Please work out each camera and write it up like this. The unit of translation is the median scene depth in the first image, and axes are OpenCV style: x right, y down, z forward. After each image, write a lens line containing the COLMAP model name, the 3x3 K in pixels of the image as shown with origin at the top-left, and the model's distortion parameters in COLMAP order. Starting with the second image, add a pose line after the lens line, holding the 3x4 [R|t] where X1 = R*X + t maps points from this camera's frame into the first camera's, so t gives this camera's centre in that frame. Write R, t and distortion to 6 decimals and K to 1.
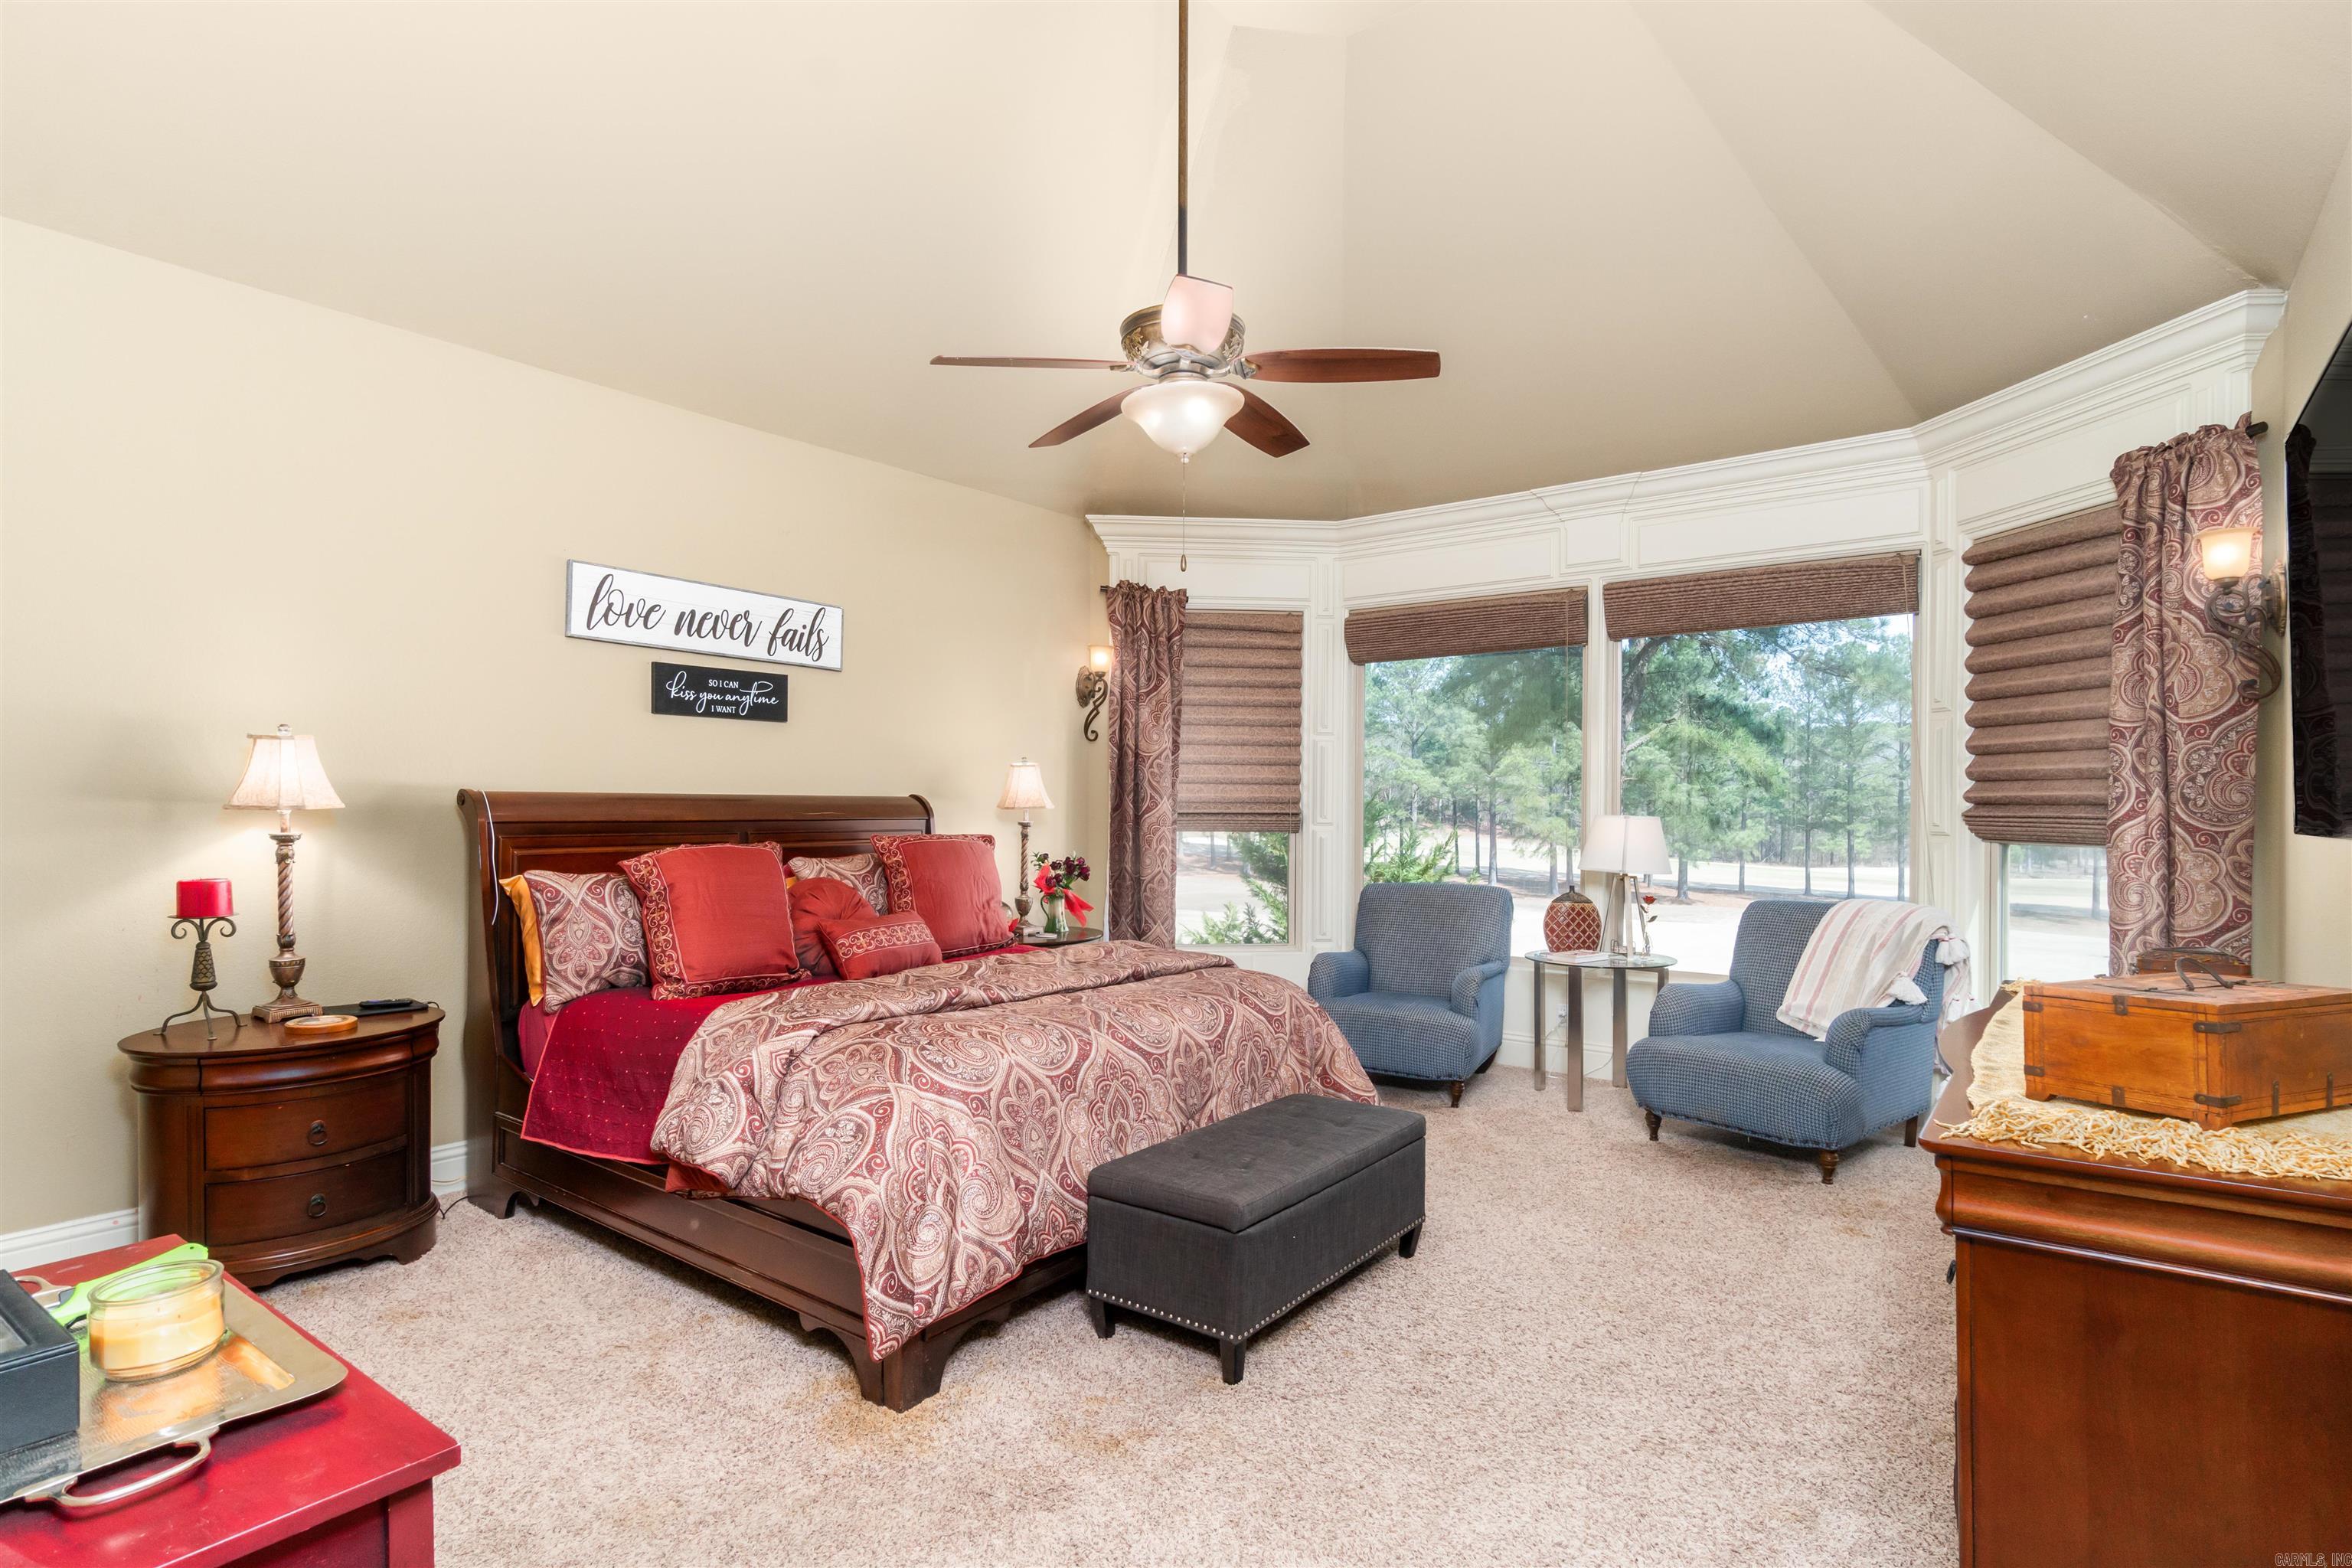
lens RADIAL K [[1172.3, 0, 1176.0], [0, 1172.3, 784.0], [0, 0, 1]] dist [-0.000263, 0.002389]
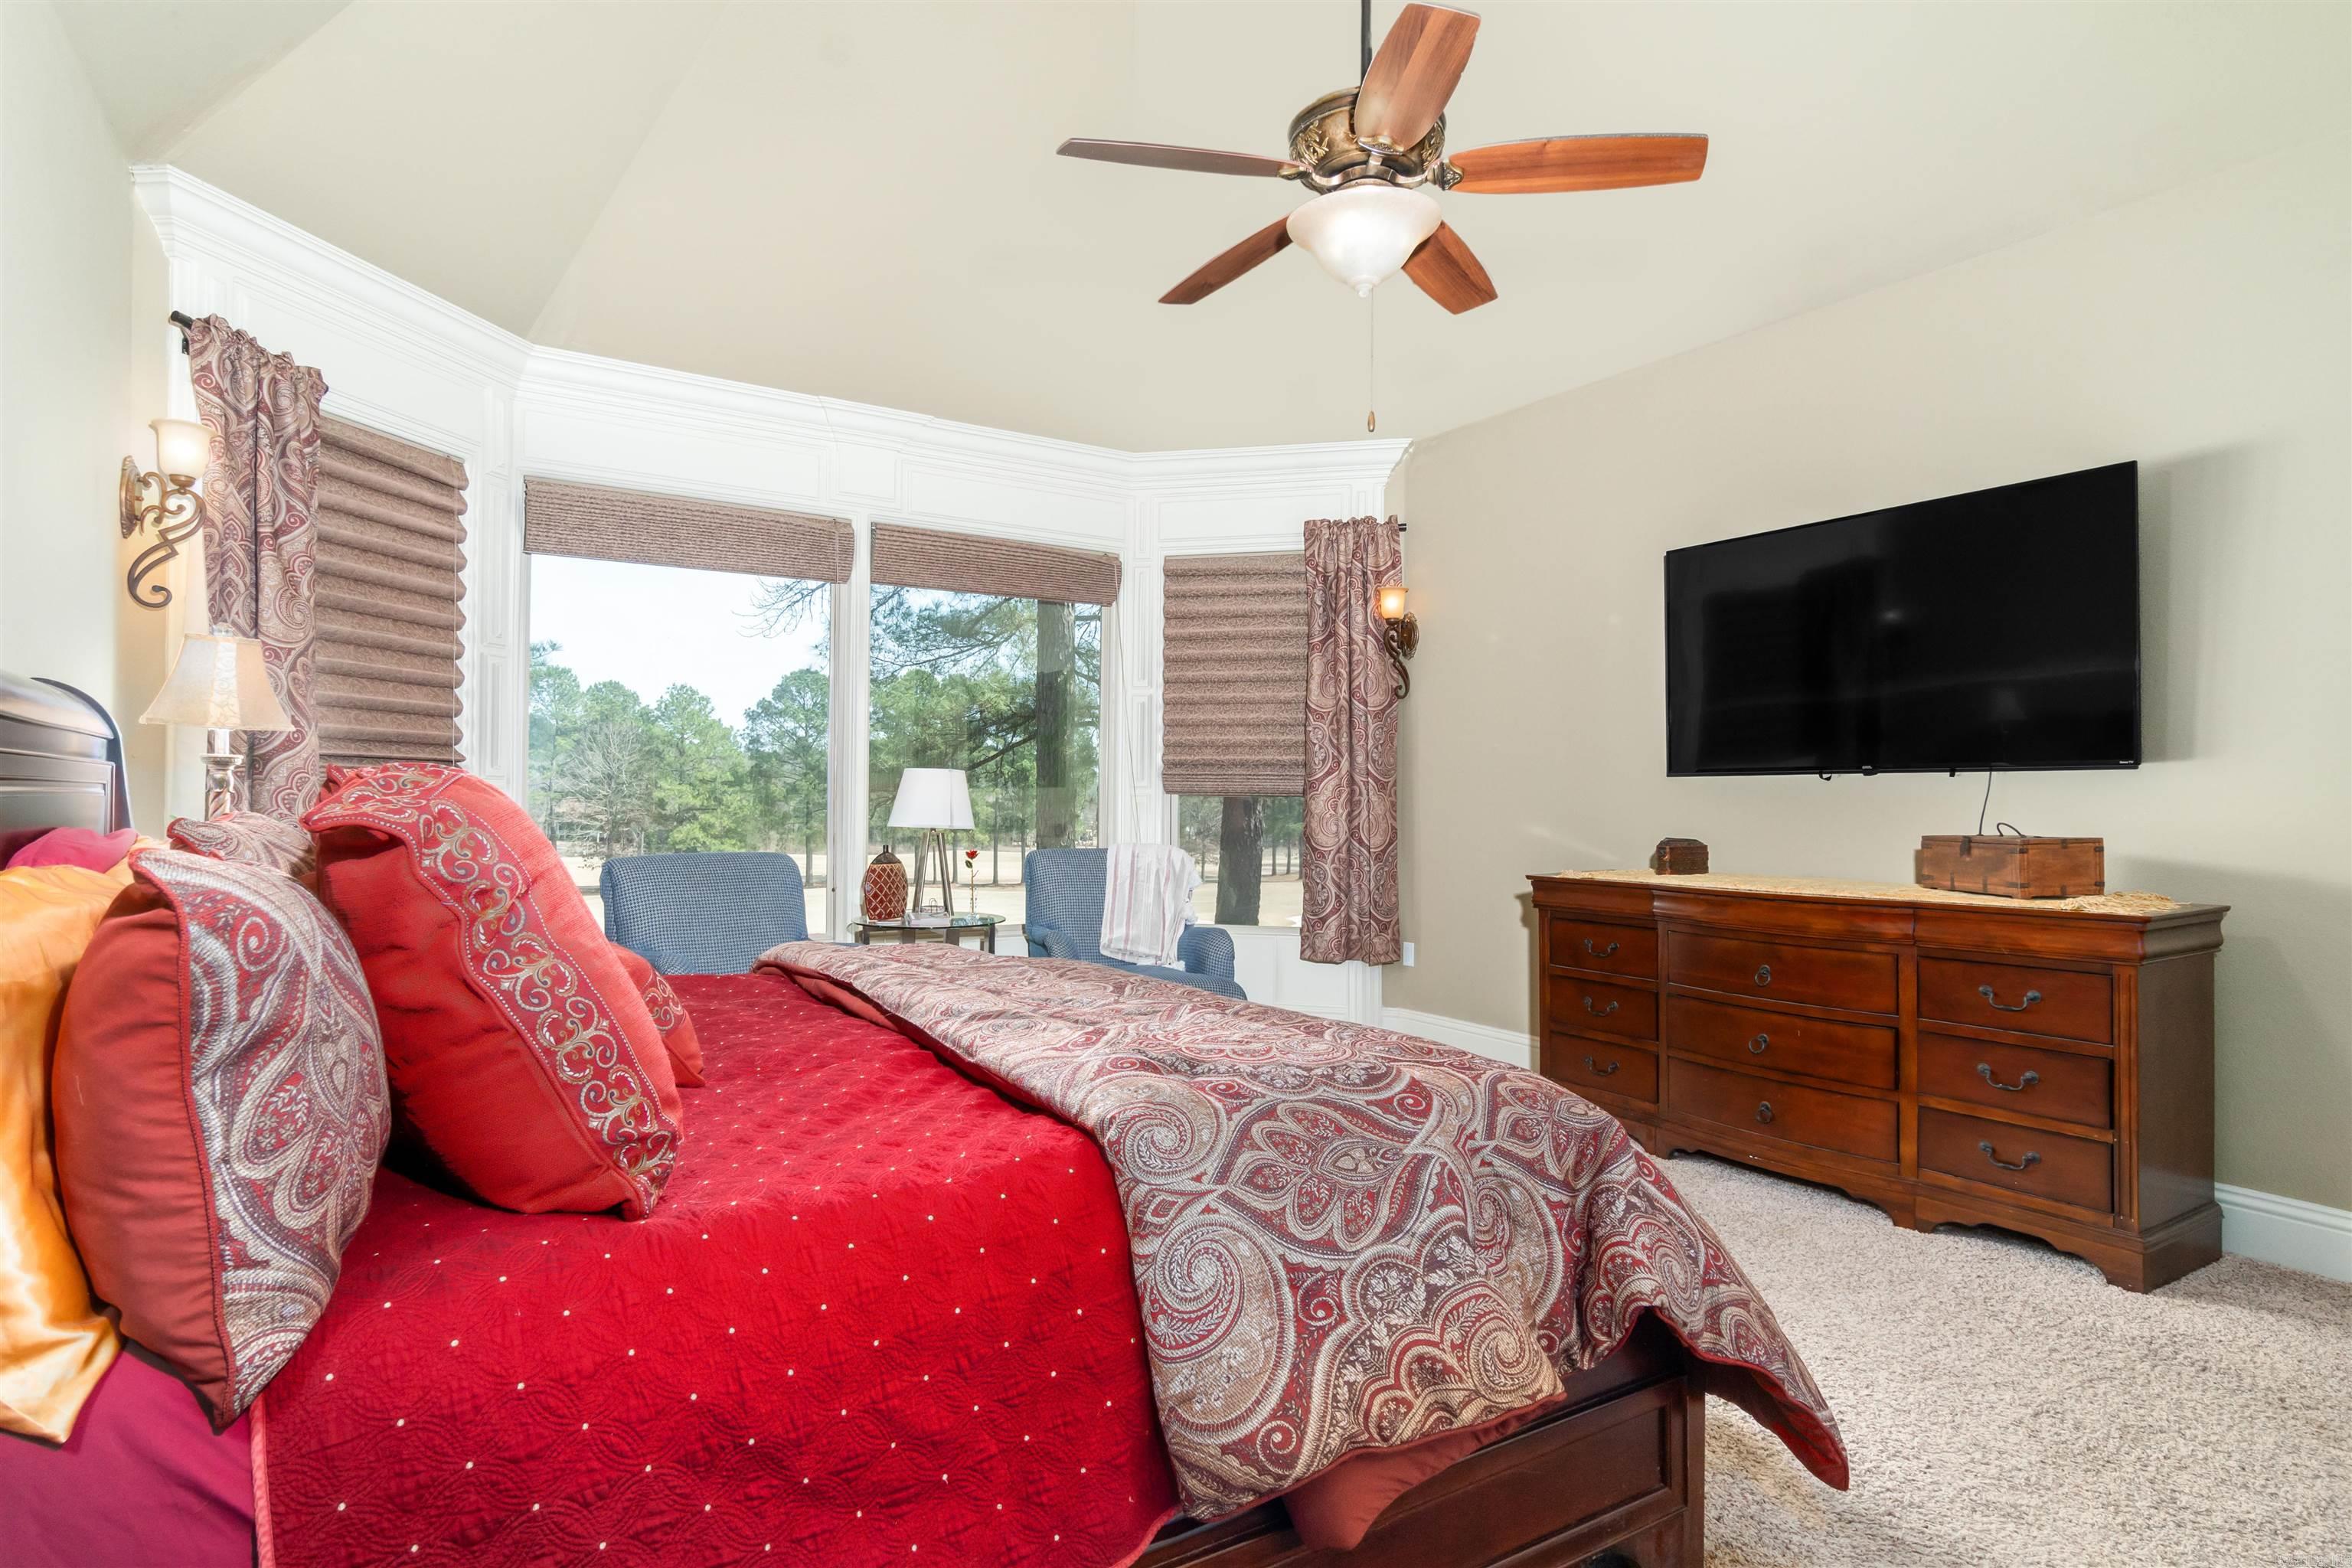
lens RADIAL K [[1172.3, 0, 1176.0], [0, 1172.3, 784.0], [0, 0, 1]] dist [-0.000263, 0.002389]
pose [[0.383482, 0.010339, 0.923490, -0.499521], [-0.024512, 0.999699, -0.001013, 0.040134], [-0.923223, -0.022248, 0.383620, 0.521391]]
